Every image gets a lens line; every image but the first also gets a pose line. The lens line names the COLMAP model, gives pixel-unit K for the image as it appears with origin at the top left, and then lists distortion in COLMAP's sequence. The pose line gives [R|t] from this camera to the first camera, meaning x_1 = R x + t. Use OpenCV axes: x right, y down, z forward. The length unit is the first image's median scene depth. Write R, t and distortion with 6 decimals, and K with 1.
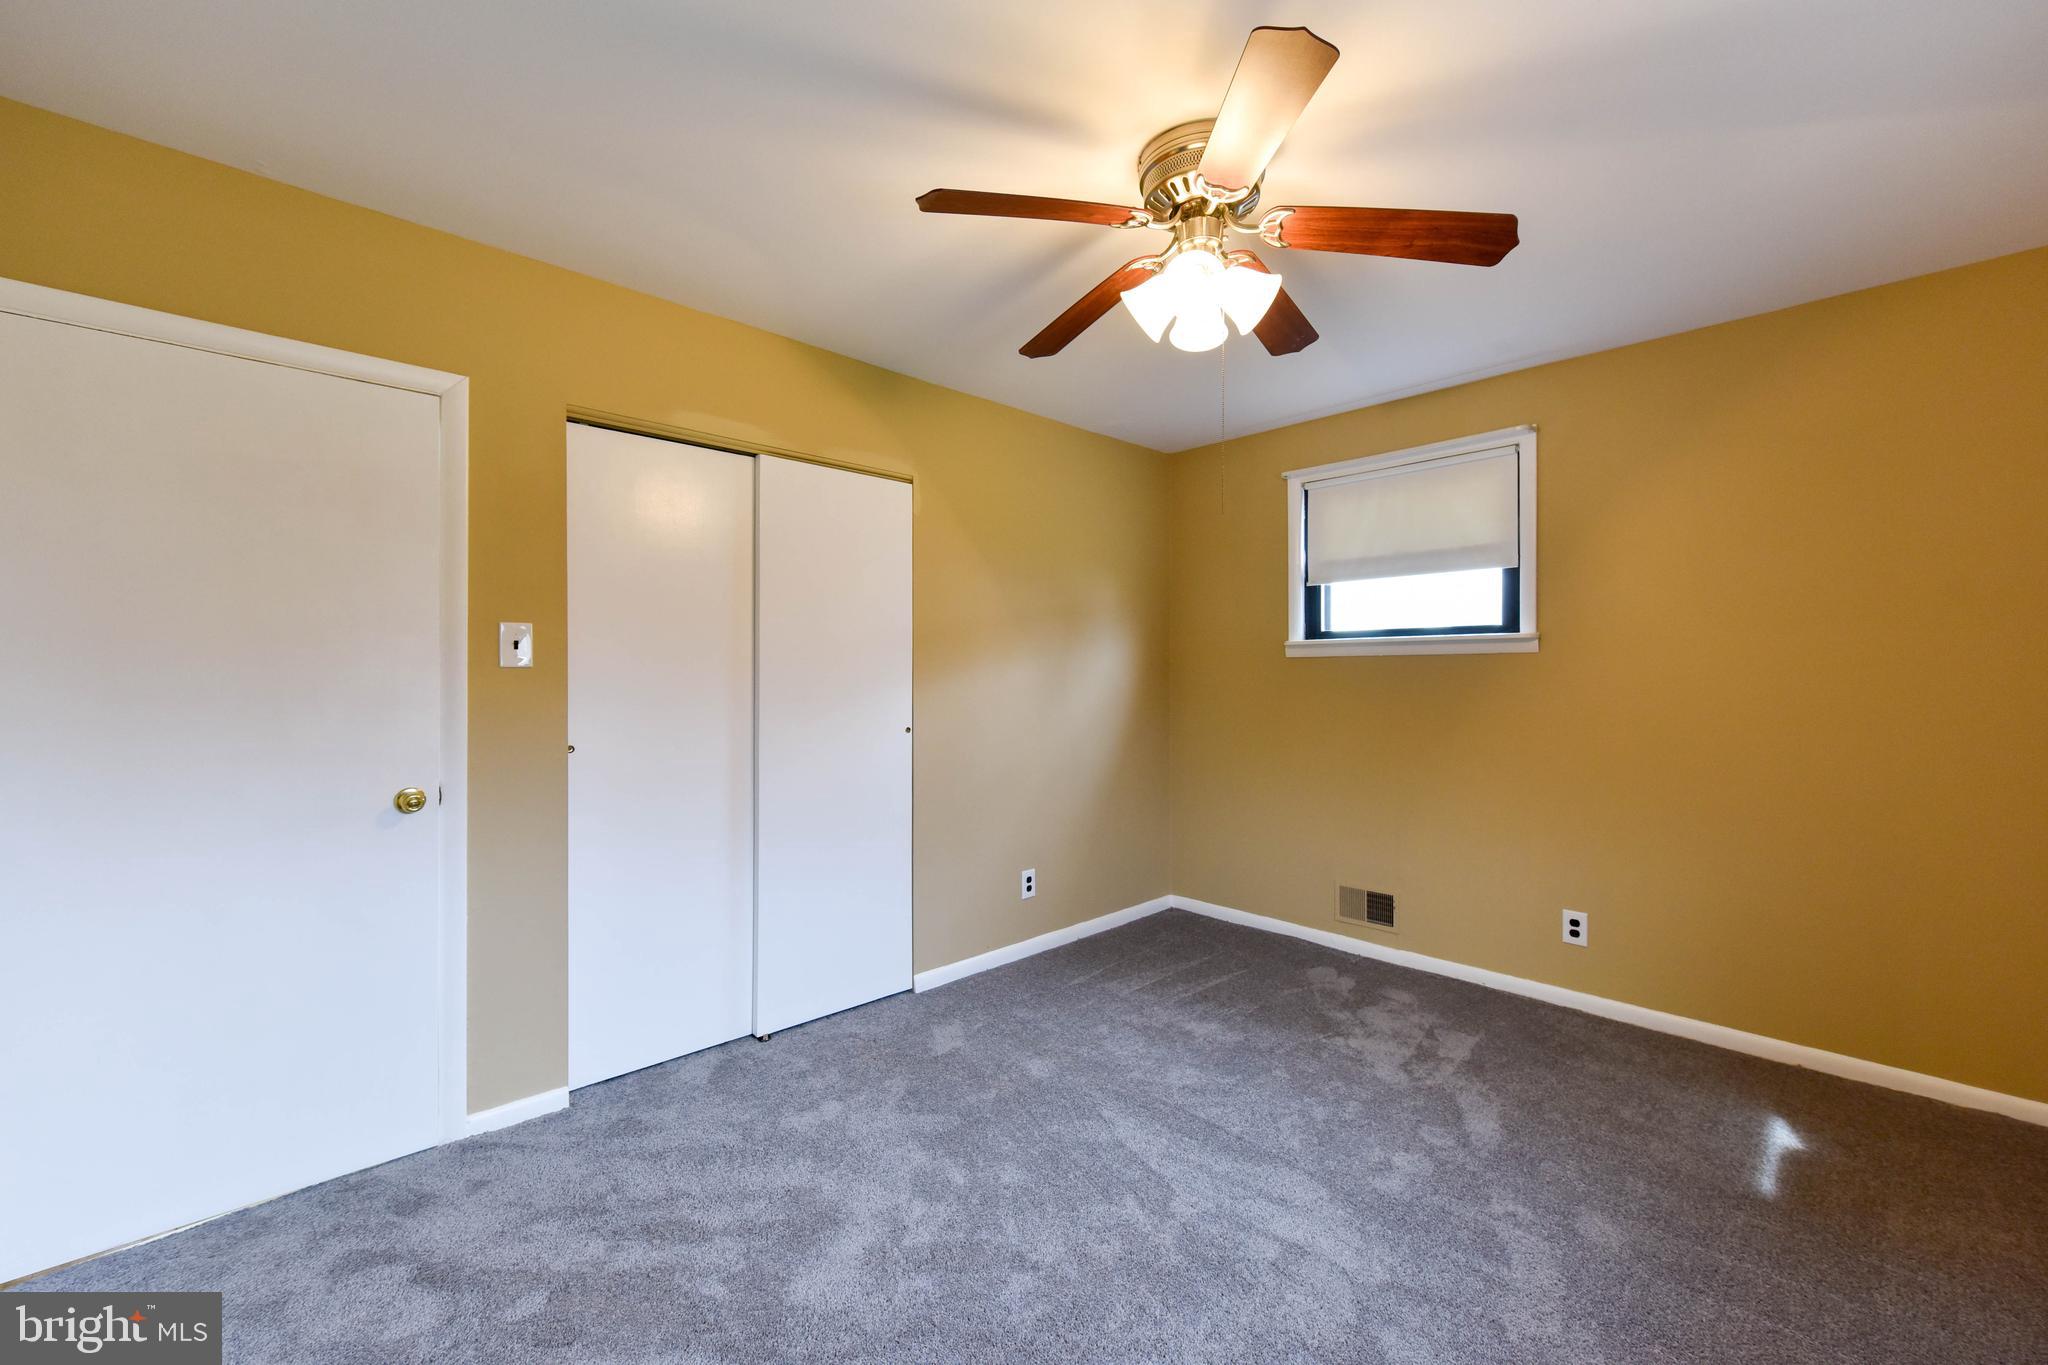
lens RADIAL K [[793.7, 0, 1024.0], [0, 793.7, 682.5], [0, 0, 1]] dist [-0.000108, -0.000172]
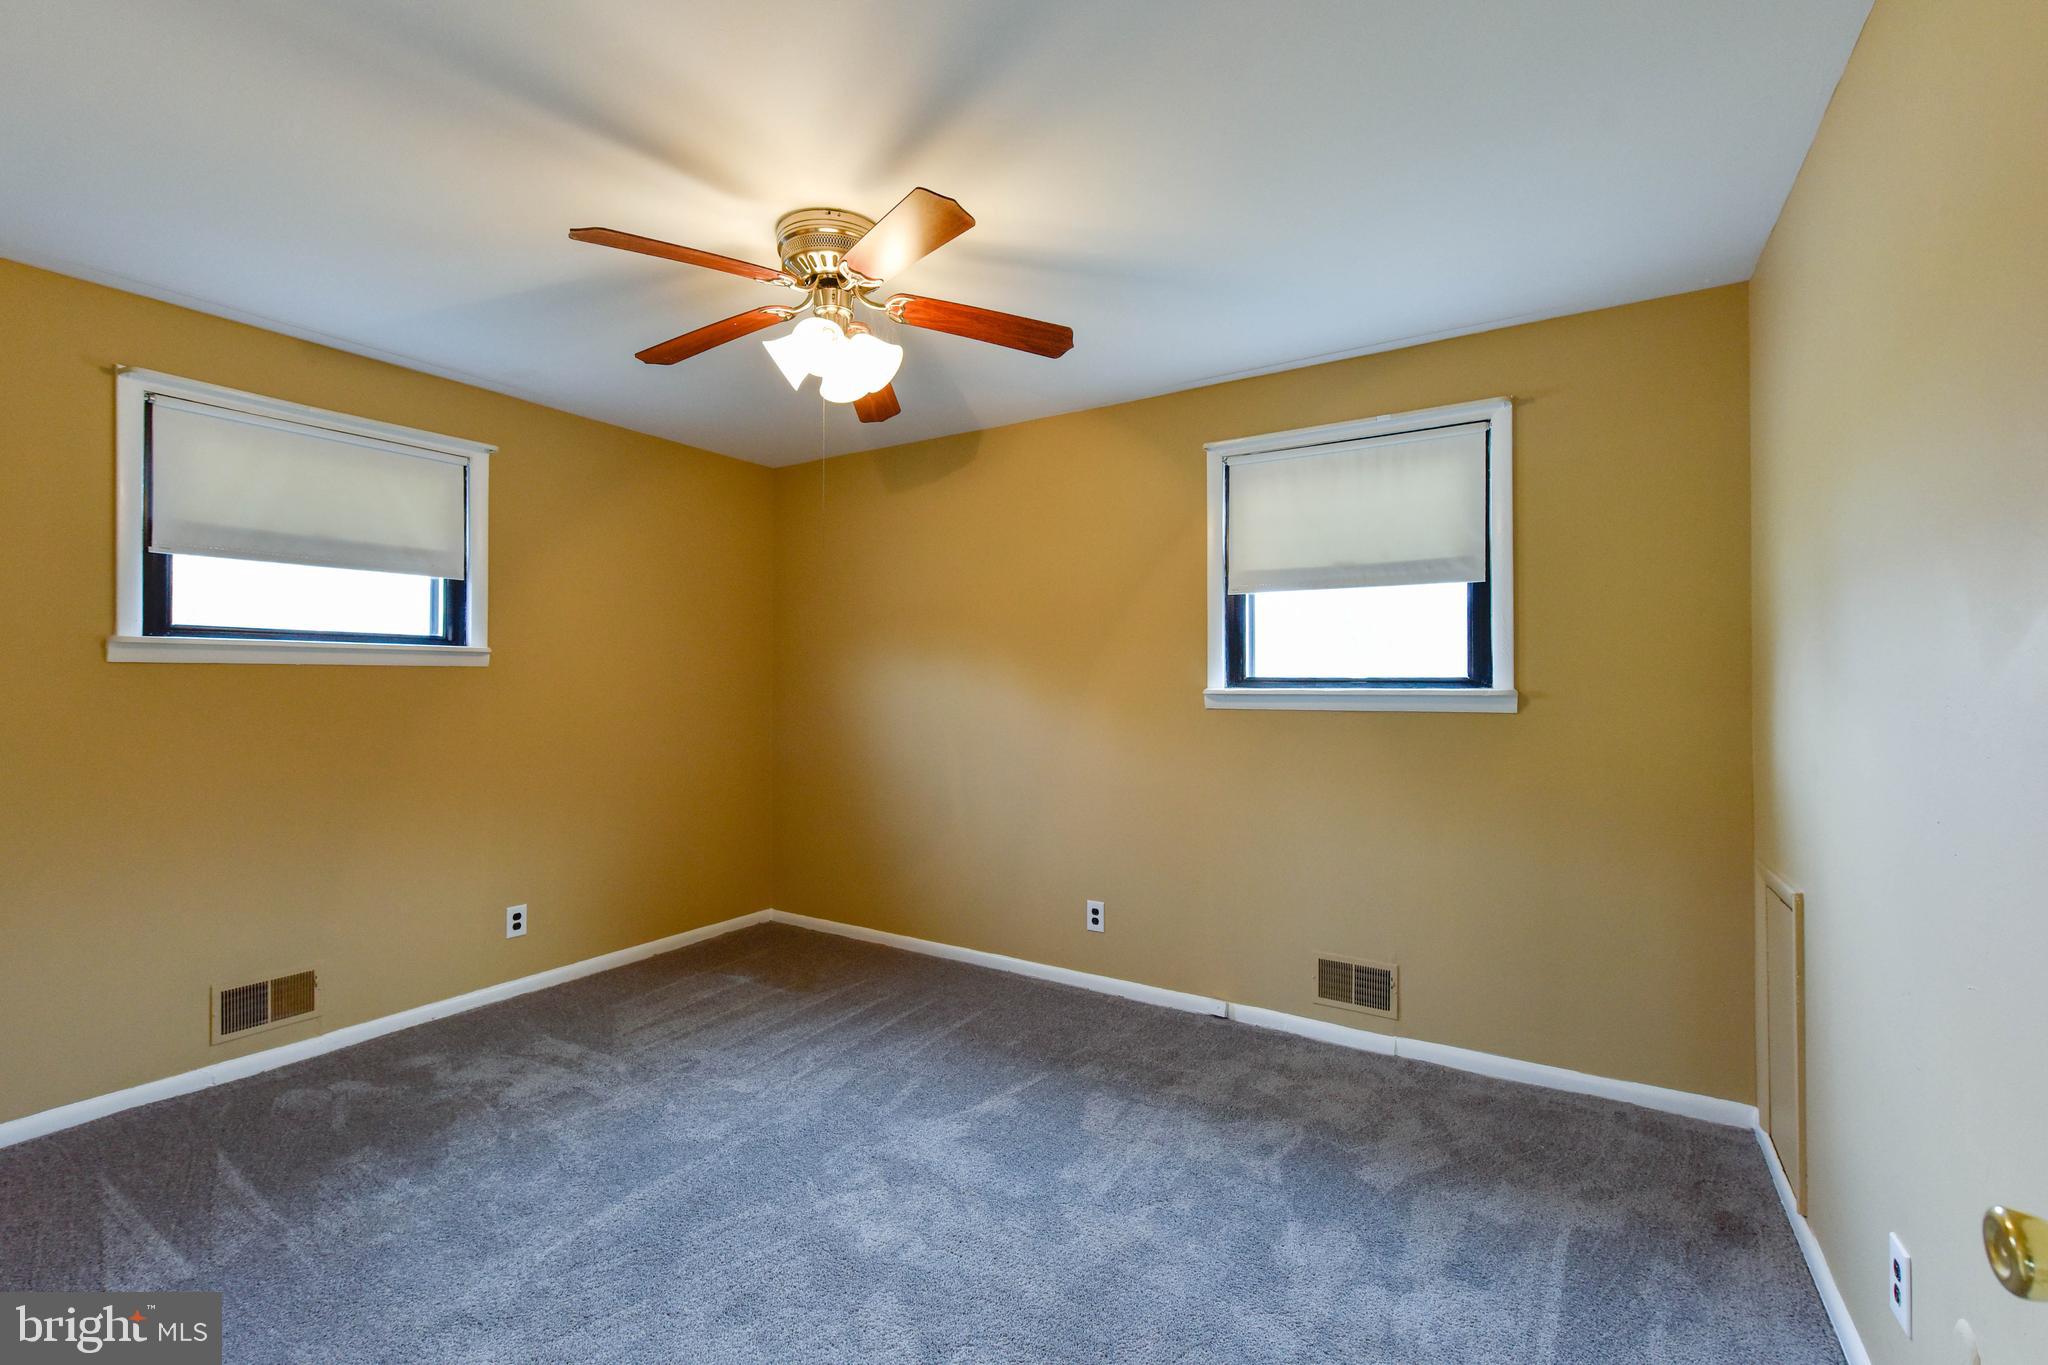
lens RADIAL K [[847.5, 0, 1027.7], [0, 847.5, 674.5], [0, 0, 1]] dist [0.001585, -0.000530]
pose [[-0.230515, 0.008837, 0.973029, -0.573148], [0.007735, 0.999944, -0.007249, -0.014158], [-0.973038, 0.005855, -0.230570, 0.559035]]
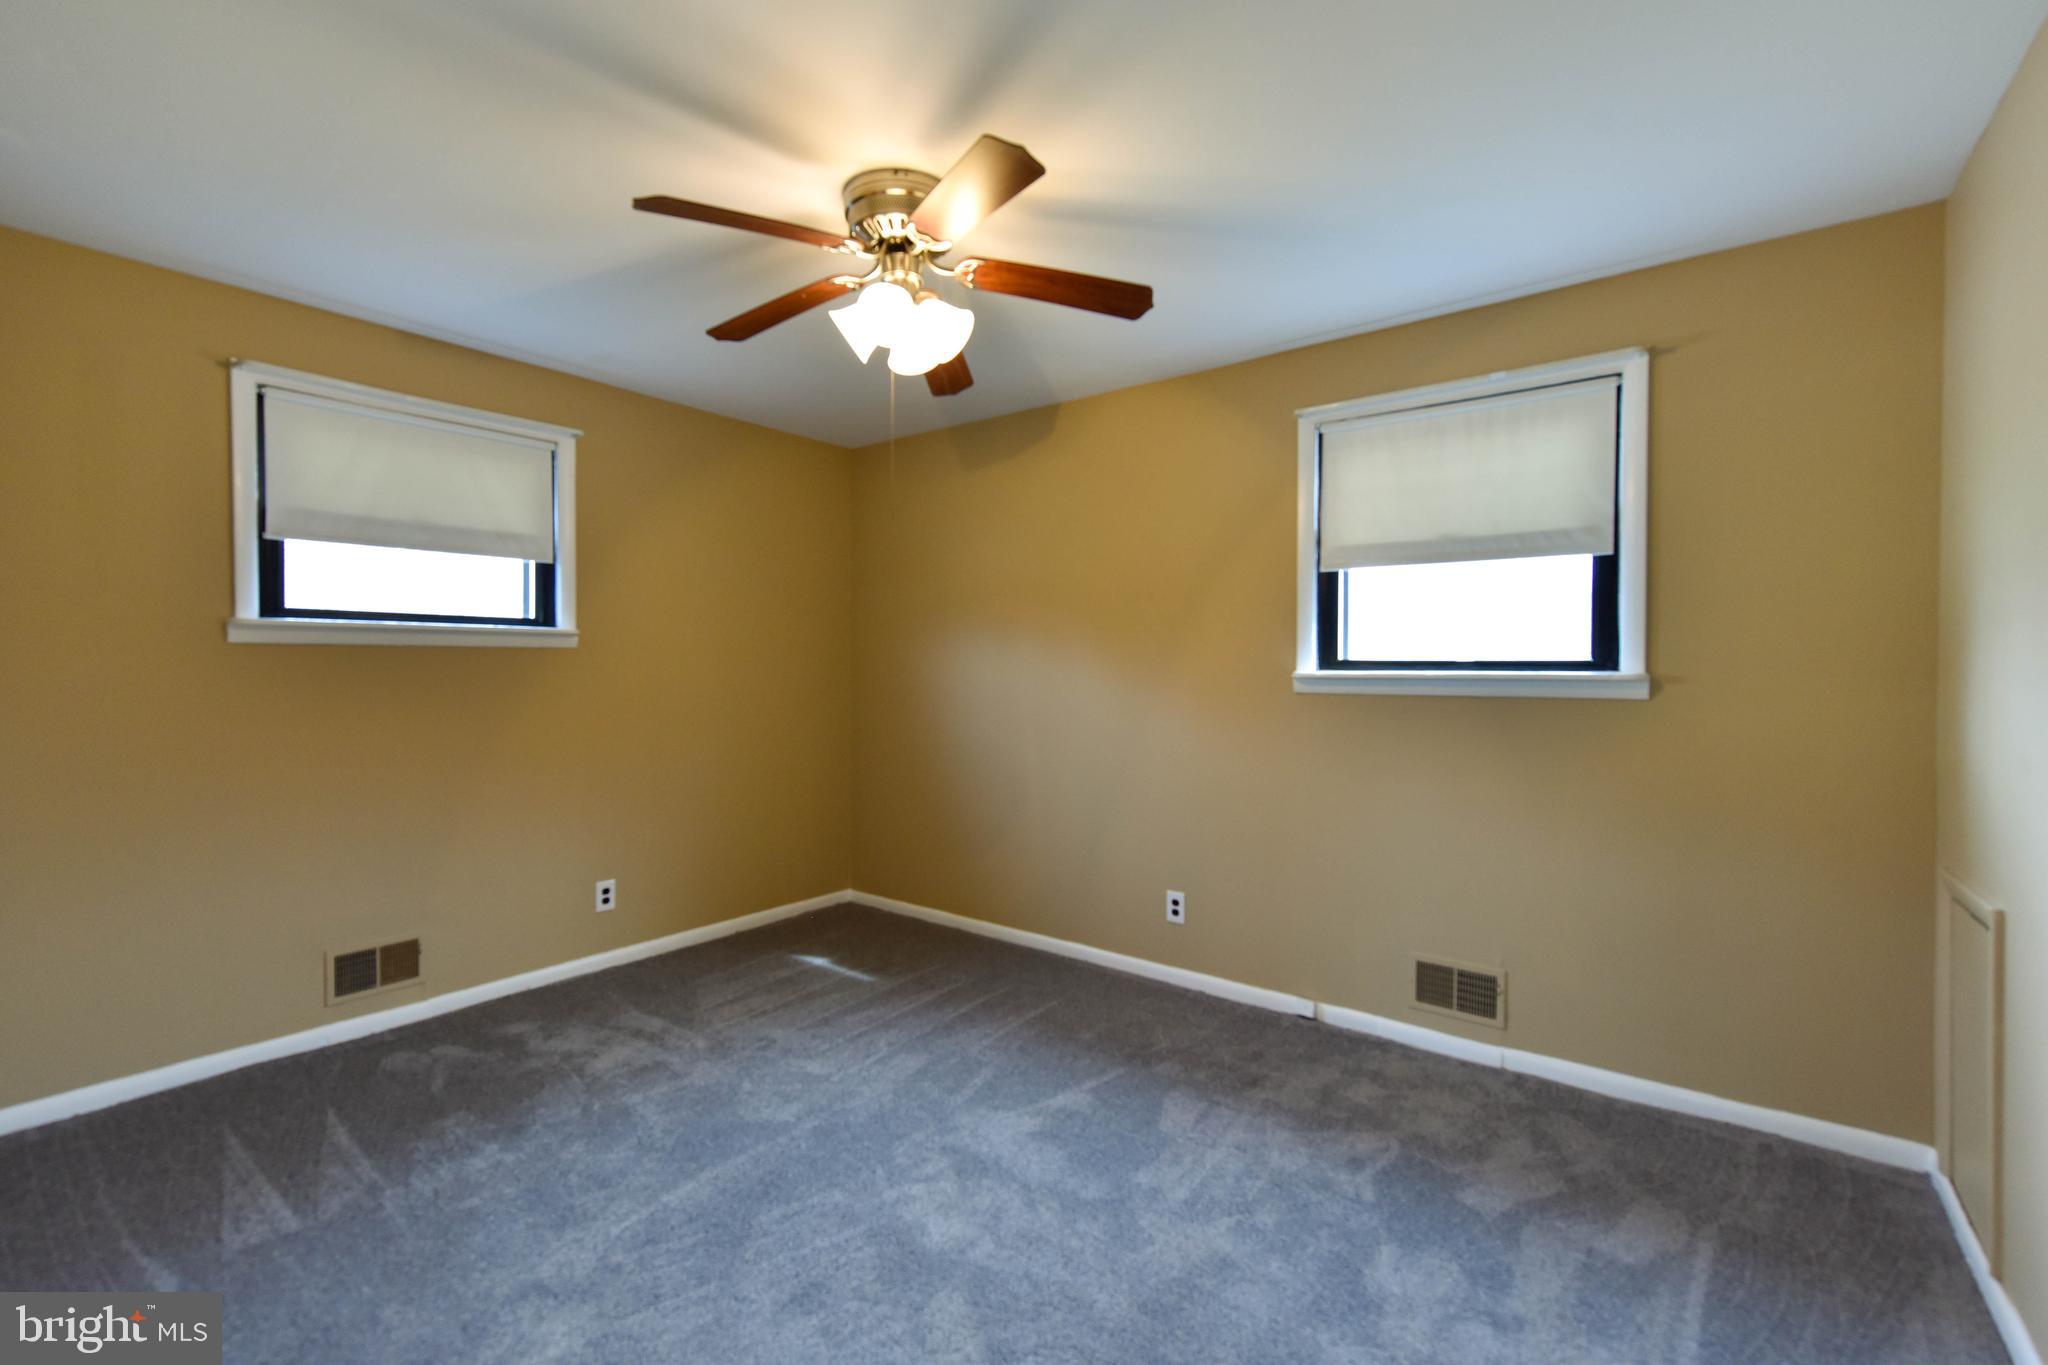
lens RADIAL K [[855.9, 0, 1028.6], [0, 855.9, 676.0], [0, 0, 1]] dist [0.005627, -0.000873]
pose [[-0.137350, -0.013546, 0.990430, -0.550918], [0.005654, 0.999879, 0.014460, -0.013234], [-0.990506, 0.007586, -0.137257, 0.548328]]
